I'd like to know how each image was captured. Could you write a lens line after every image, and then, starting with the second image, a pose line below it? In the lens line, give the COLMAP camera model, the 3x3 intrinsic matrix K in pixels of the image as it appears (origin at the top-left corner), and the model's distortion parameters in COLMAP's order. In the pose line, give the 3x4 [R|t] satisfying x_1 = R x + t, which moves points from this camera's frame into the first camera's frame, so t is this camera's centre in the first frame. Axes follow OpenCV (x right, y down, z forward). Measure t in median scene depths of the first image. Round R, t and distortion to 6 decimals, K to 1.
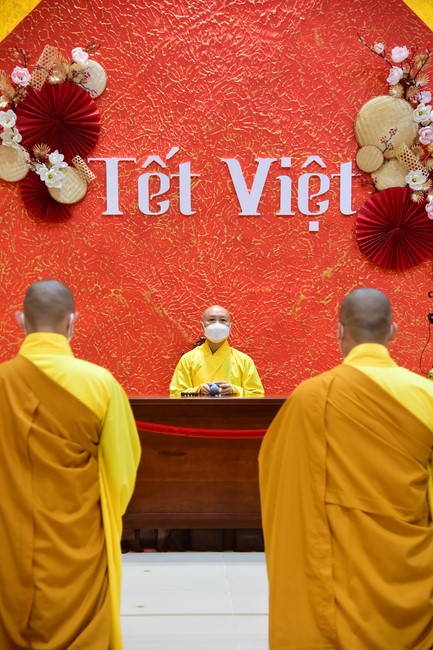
lens RADIAL K [[1182.4, 0, 215.8], [0, 1182.4, 327.4], [0, 0, 1]] dist [0.396939, 0.000000]
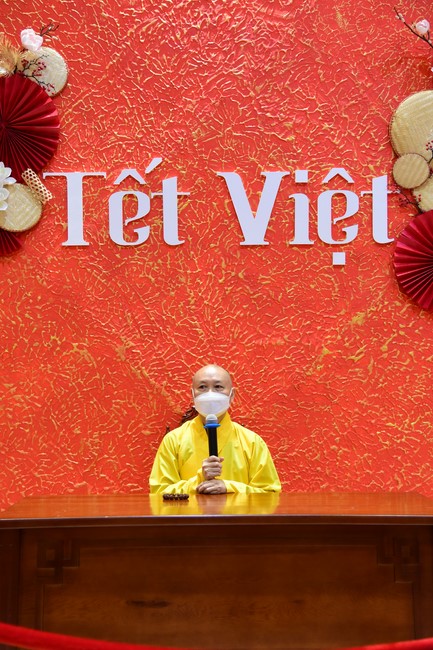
lens RADIAL K [[852.8, 0, 214.3], [0, 852.8, 325.6], [0, 0, 1]] dist [0.173430, 0.000000]
pose [[0.999962, -0.007518, 0.004483, -0.000538], [0.007680, 0.999272, -0.037370, -0.022129], [-0.004199, 0.037403, 0.999291, 0.451227]]
